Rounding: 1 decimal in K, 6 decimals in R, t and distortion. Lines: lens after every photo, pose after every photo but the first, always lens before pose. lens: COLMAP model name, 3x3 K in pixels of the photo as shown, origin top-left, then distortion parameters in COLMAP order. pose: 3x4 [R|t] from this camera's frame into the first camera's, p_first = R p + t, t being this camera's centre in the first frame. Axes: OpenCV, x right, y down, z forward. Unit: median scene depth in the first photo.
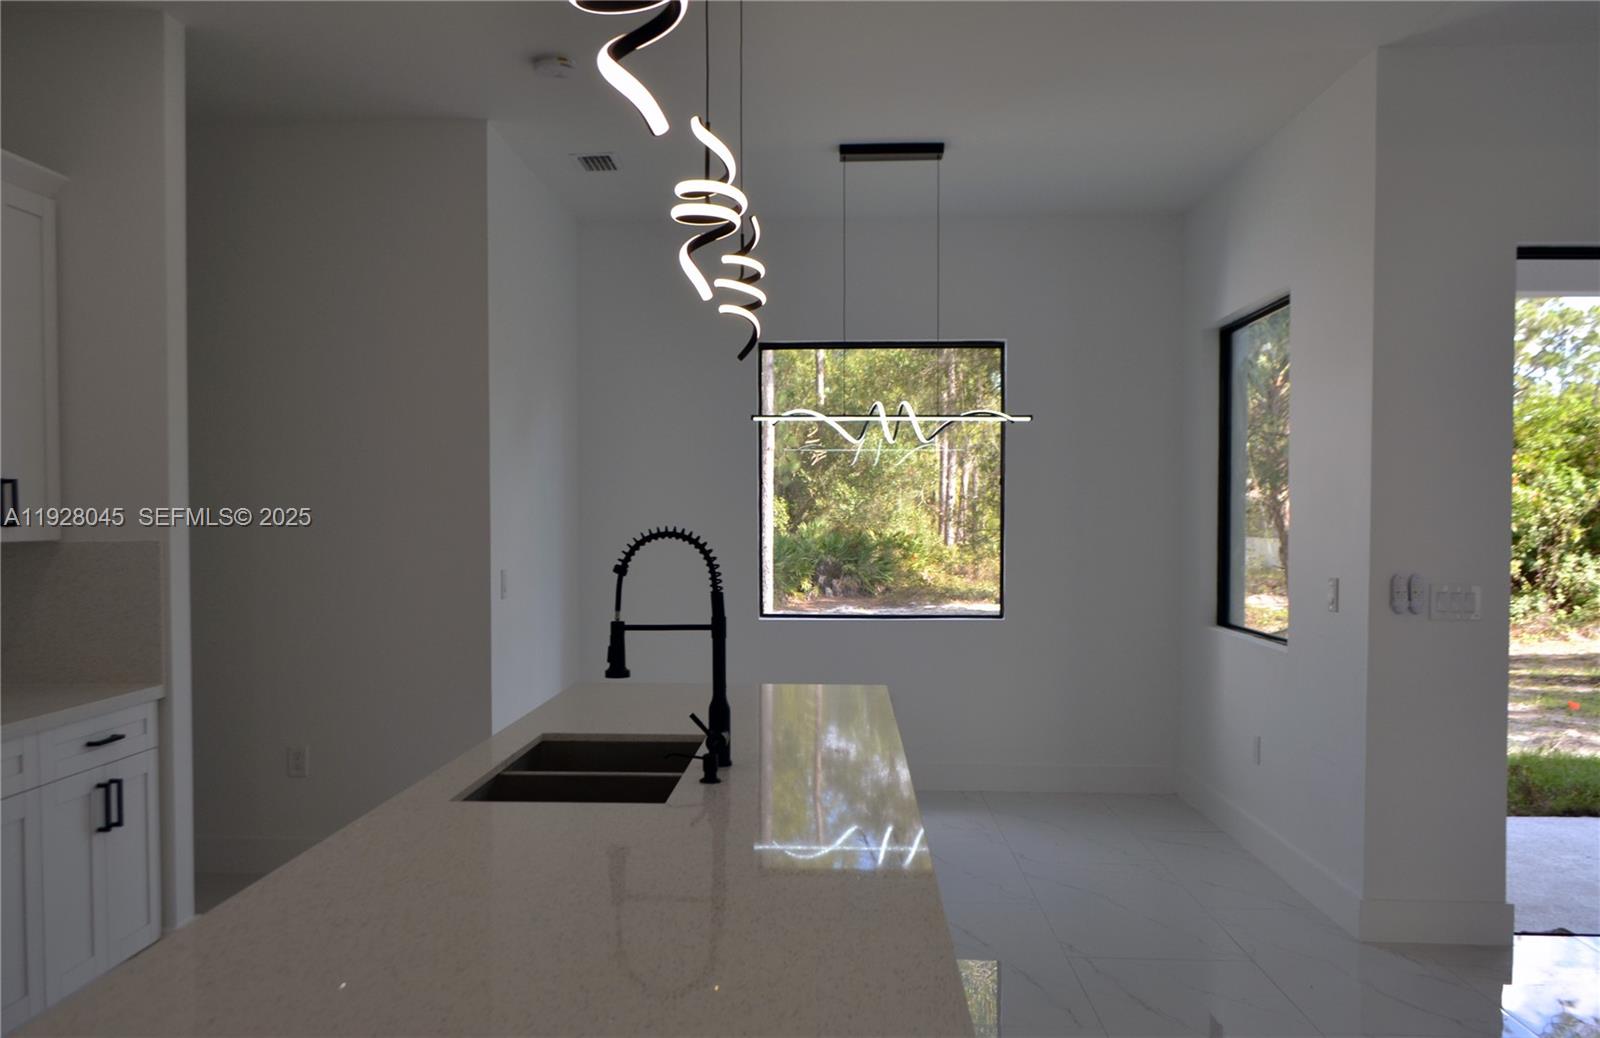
lens RADIAL K [[1336.6, 0, 797.6], [0, 1336.6, 525.6], [0, 0, 1]] dist [0.009746, 0.001746]
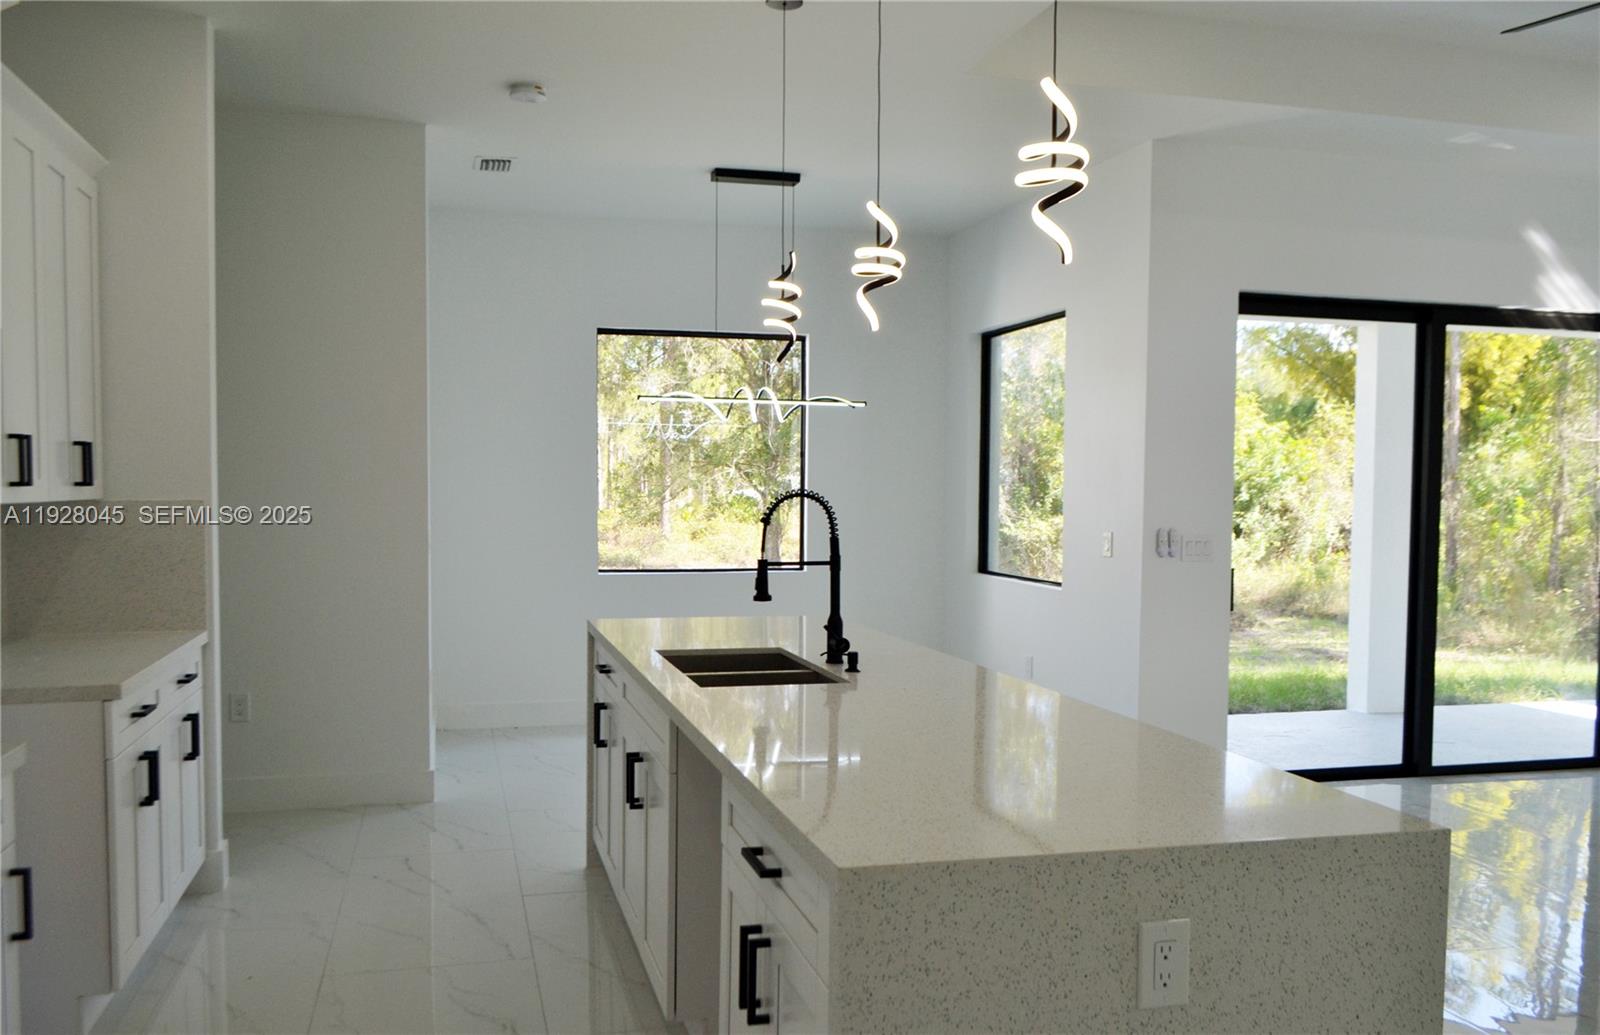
lens RADIAL K [[1336.6, 0, 797.1], [0, 1336.6, 508.3], [0, 0, 1]] dist [0.009746, 0.001746]
pose [[0.950373, 0.001731, 0.311108, -0.432590], [-0.005088, 0.999937, 0.009979, 0.005548], [-0.311071, -0.011066, 0.950322, -0.237504]]
